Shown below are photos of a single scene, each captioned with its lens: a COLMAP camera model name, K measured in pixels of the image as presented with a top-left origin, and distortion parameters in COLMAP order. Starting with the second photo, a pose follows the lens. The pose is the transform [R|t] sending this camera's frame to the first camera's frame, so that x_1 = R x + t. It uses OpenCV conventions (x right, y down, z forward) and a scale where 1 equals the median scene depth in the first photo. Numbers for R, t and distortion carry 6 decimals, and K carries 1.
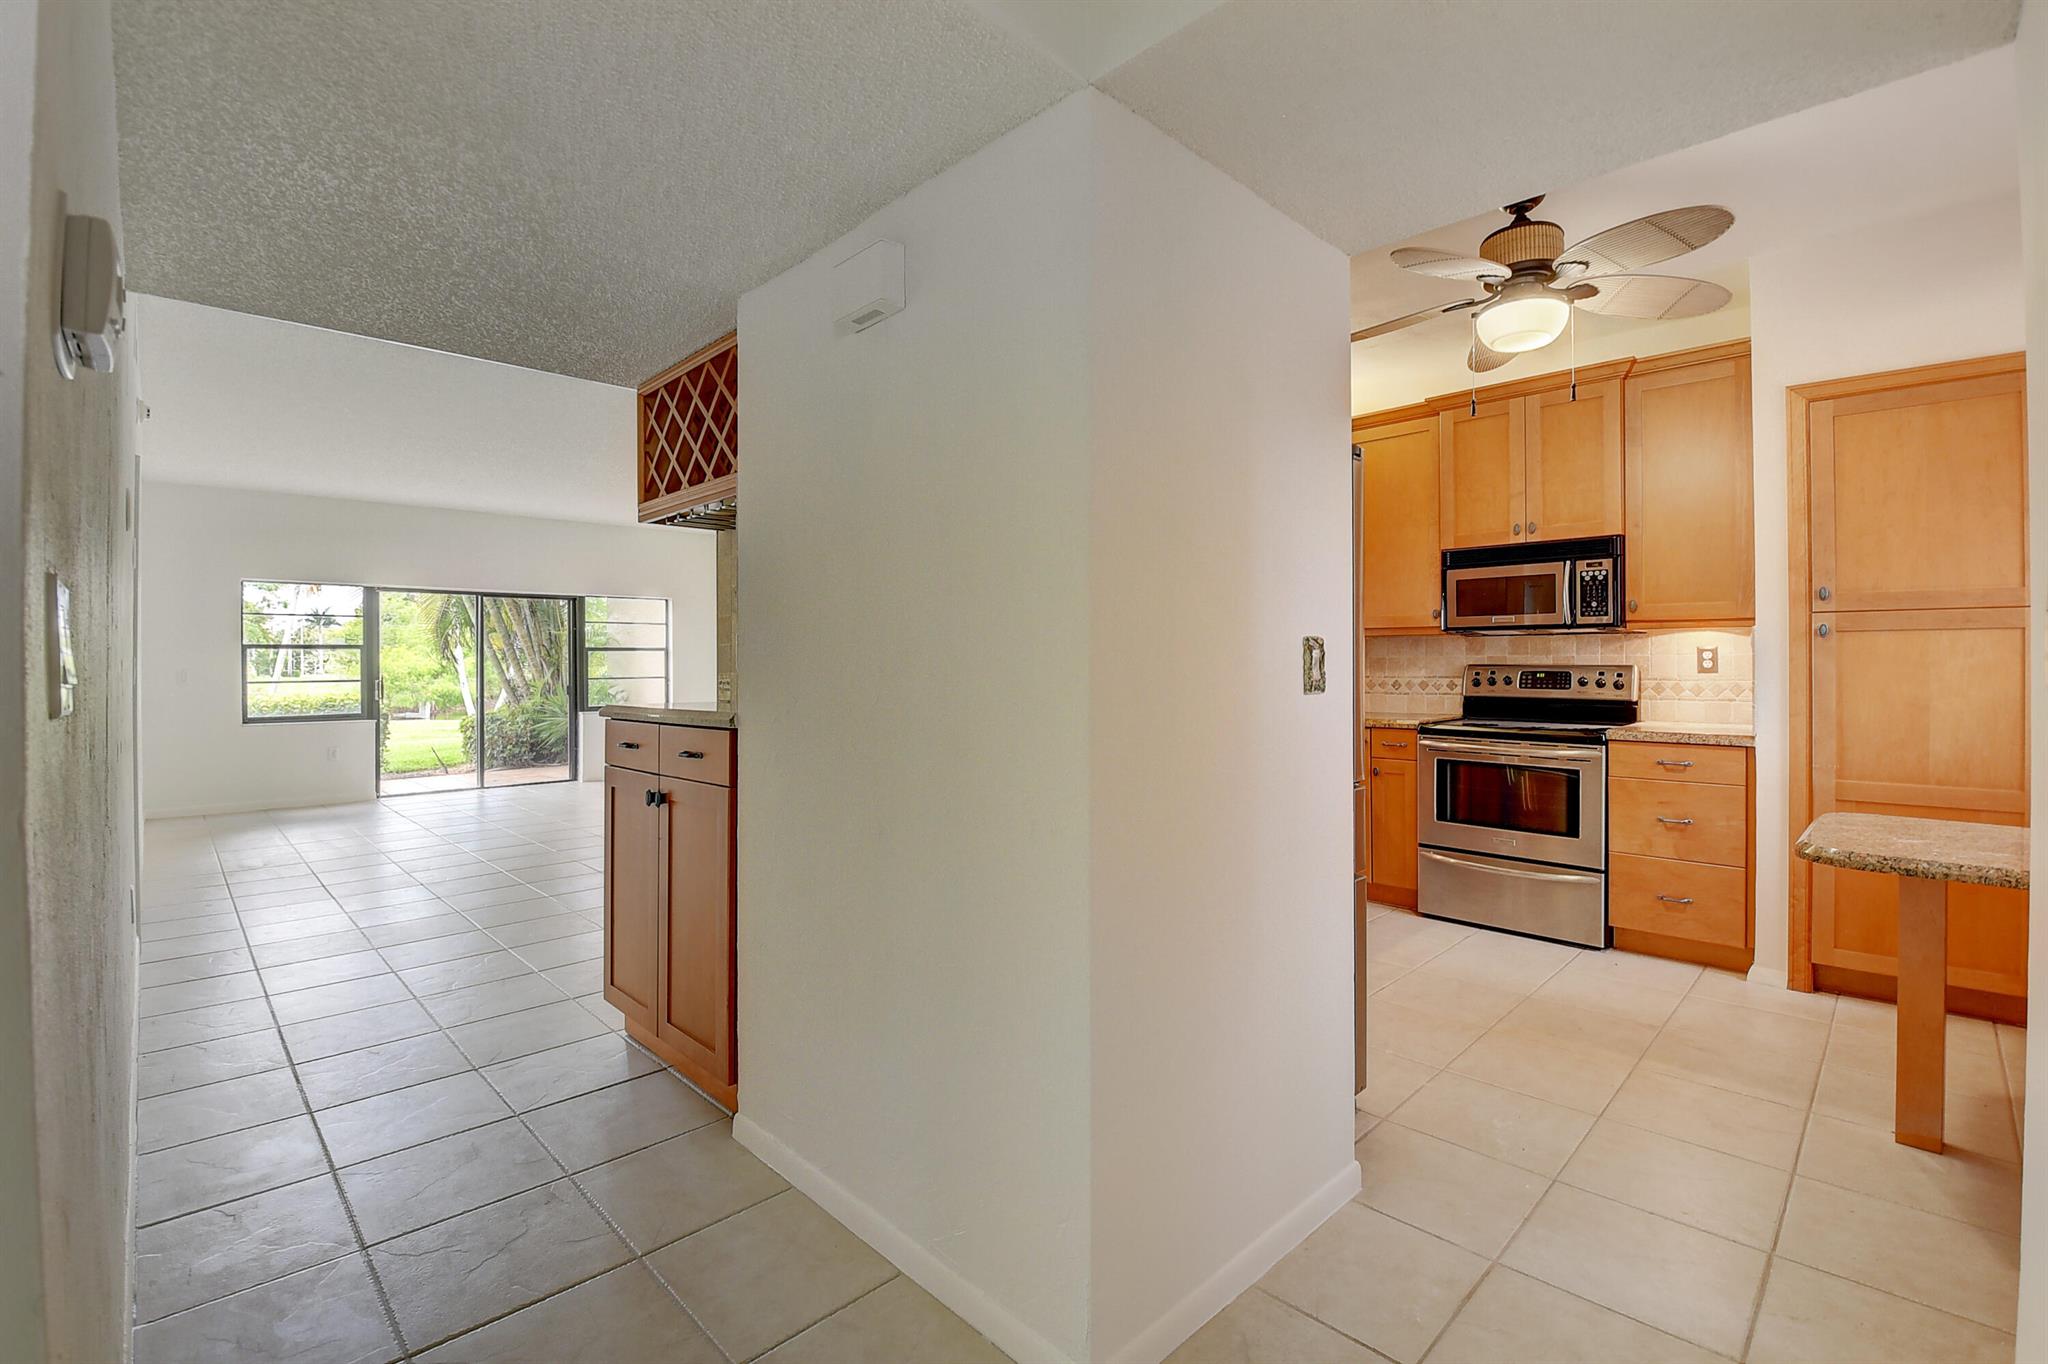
lens RADIAL K [[904.5, 0, 1017.6], [0, 904.5, 654.0], [0, 0, 1]] dist [-0.013063, -0.006578]
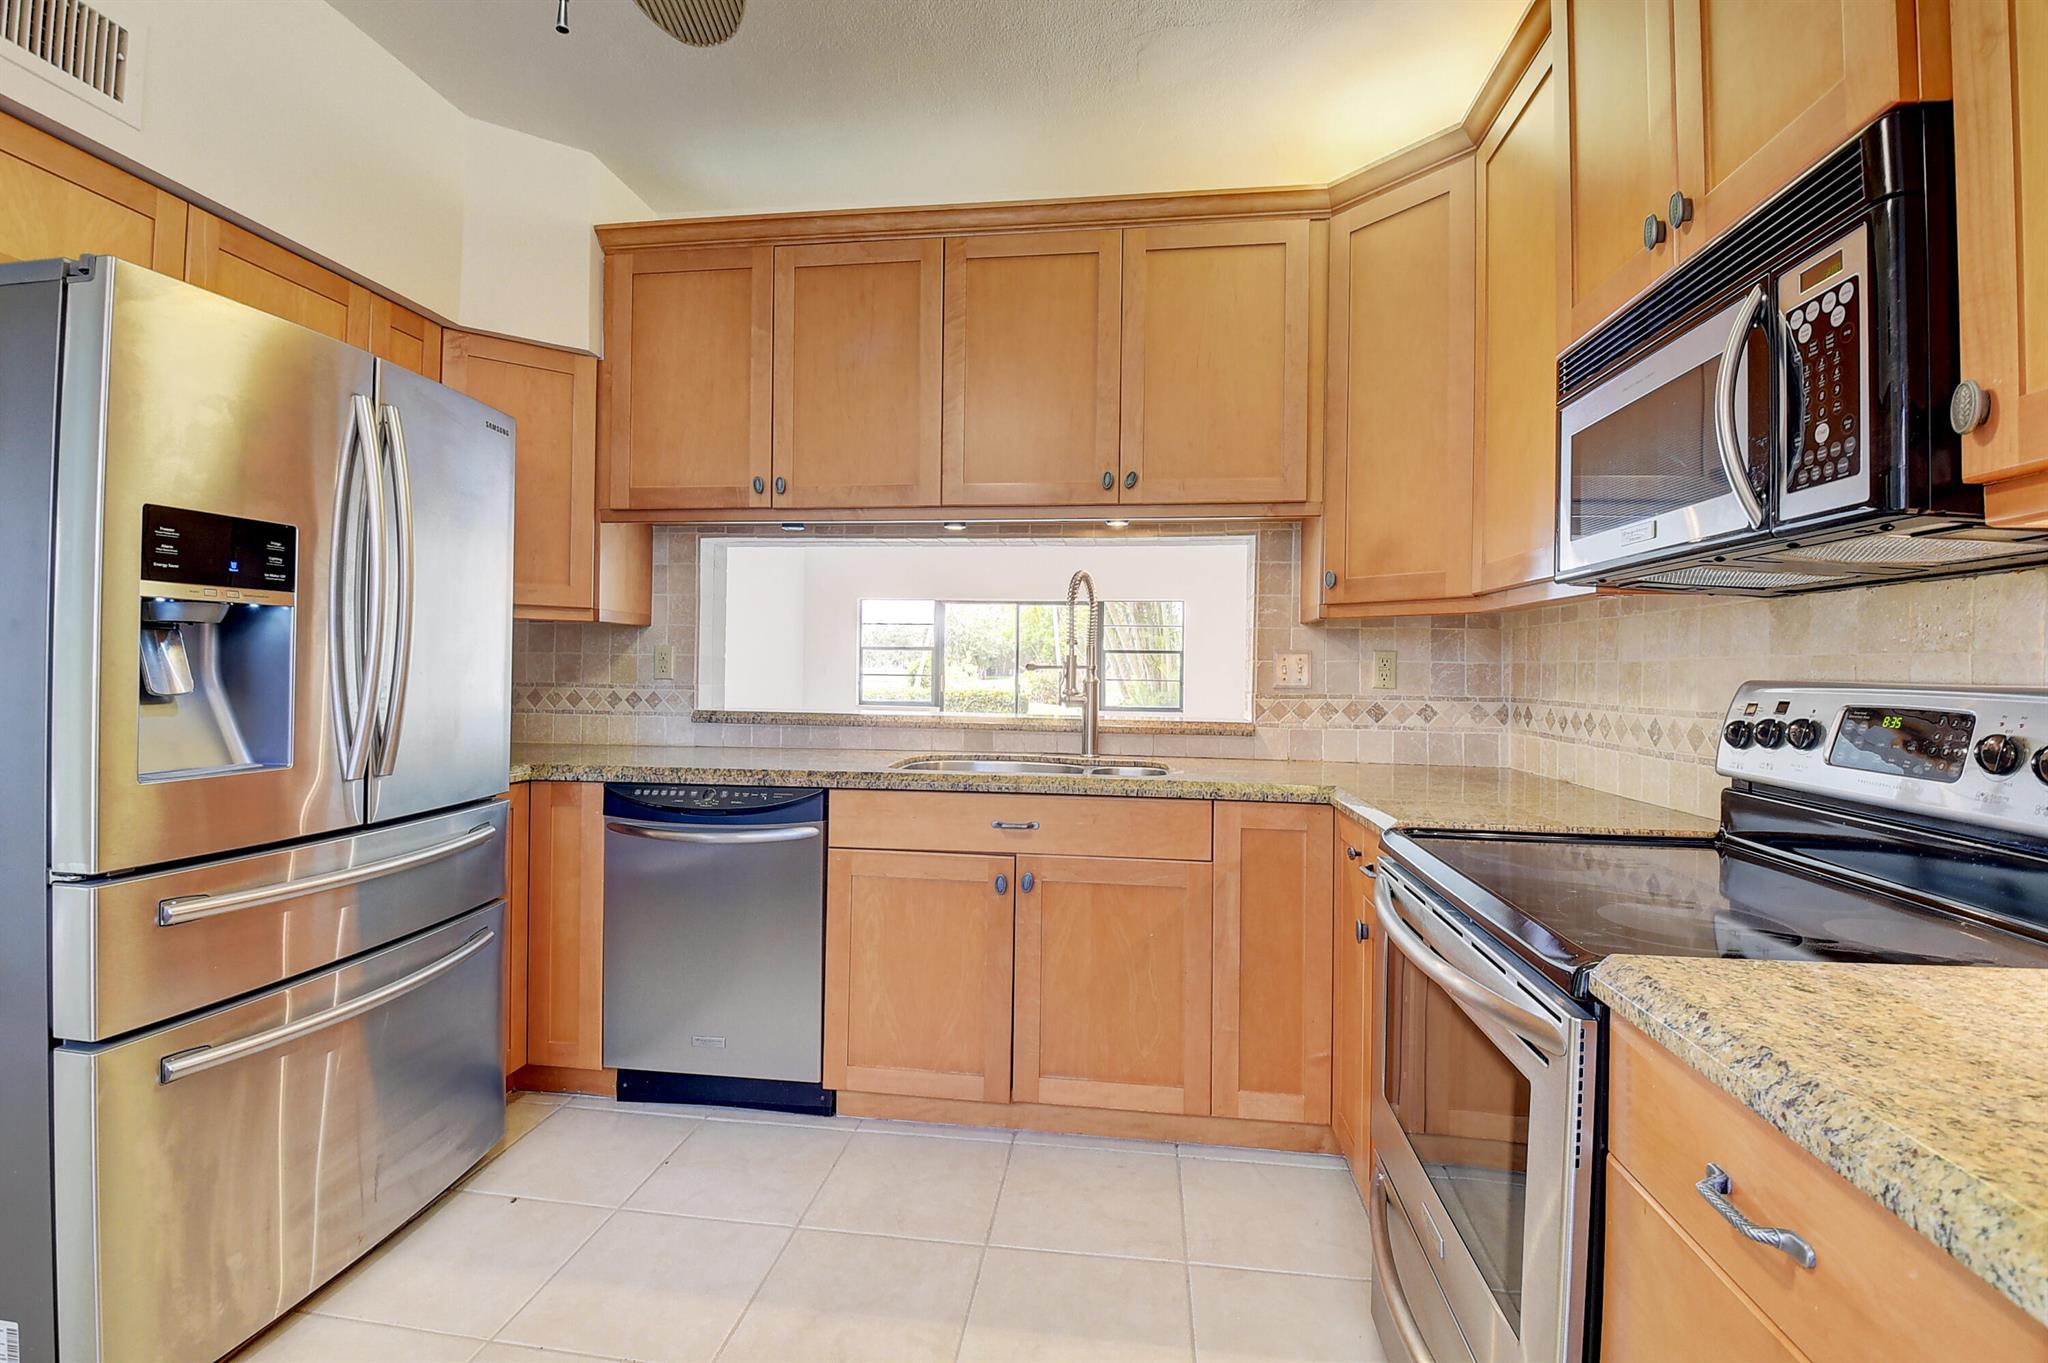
lens RADIAL K [[904.5, 0, 1023.9], [0, 904.5, 674.4], [0, 0, 1]] dist [-0.013063, -0.006578]
pose [[0.628846, 0.022012, -0.777218, 0.709870], [-0.011896, 0.999755, 0.018690, 0.006814], [0.777439, -0.002507, 0.628954, 0.700454]]
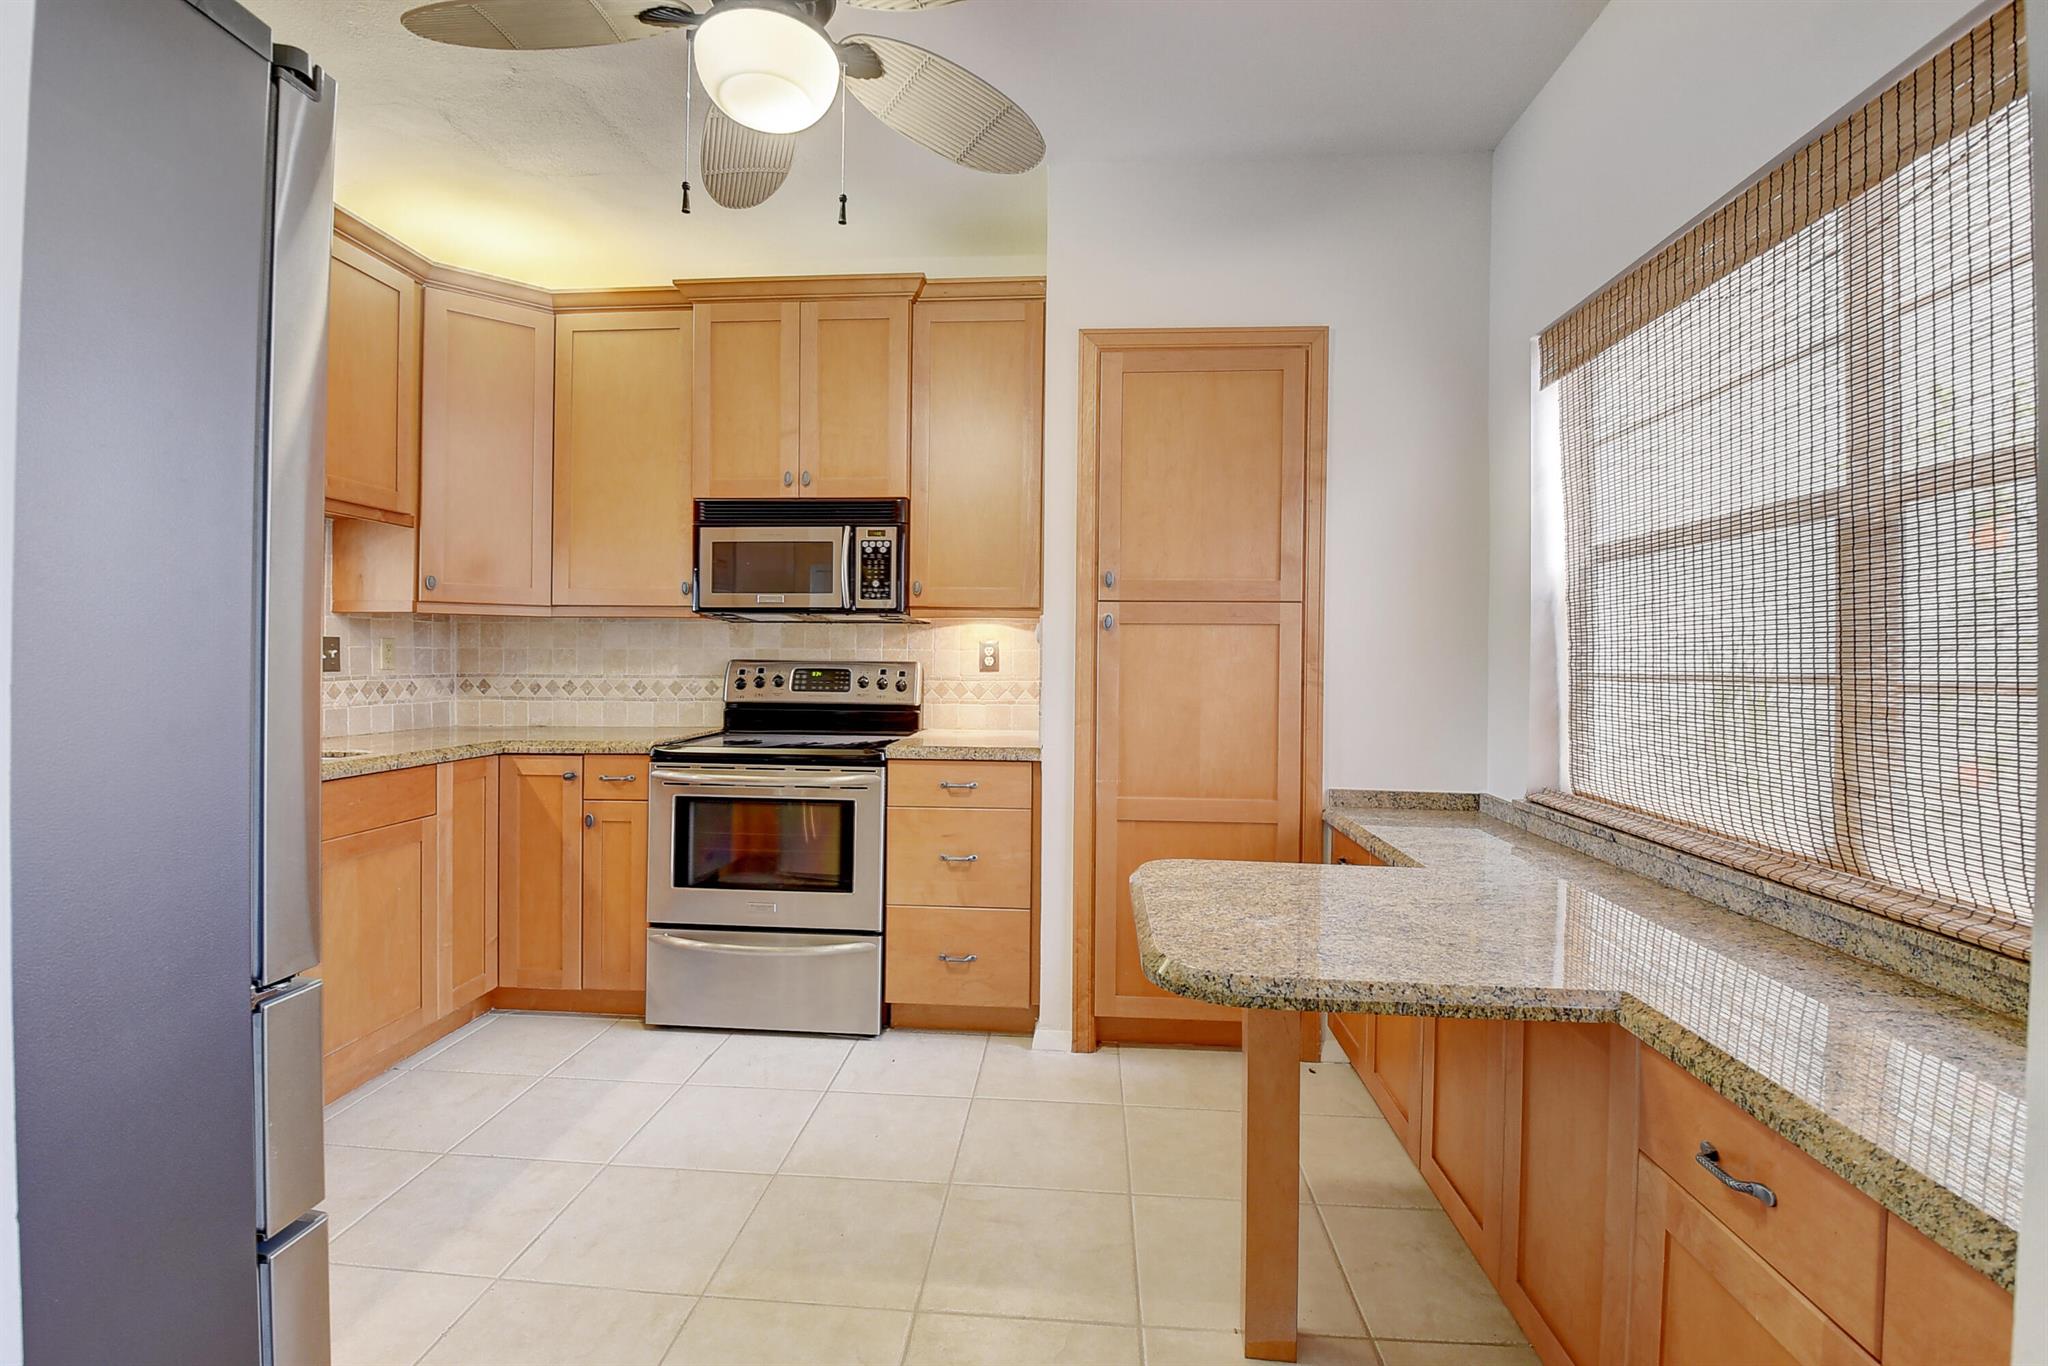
lens RADIAL K [[904.5, 0, 1022.9], [0, 904.5, 668.9], [0, 0, 1]] dist [-0.013063, -0.006578]
pose [[0.750566, 0.001723, 0.660794, 0.223298], [-0.015359, 0.999772, 0.014839, 0.005168], [-0.660617, -0.021287, 0.750421, 0.330932]]
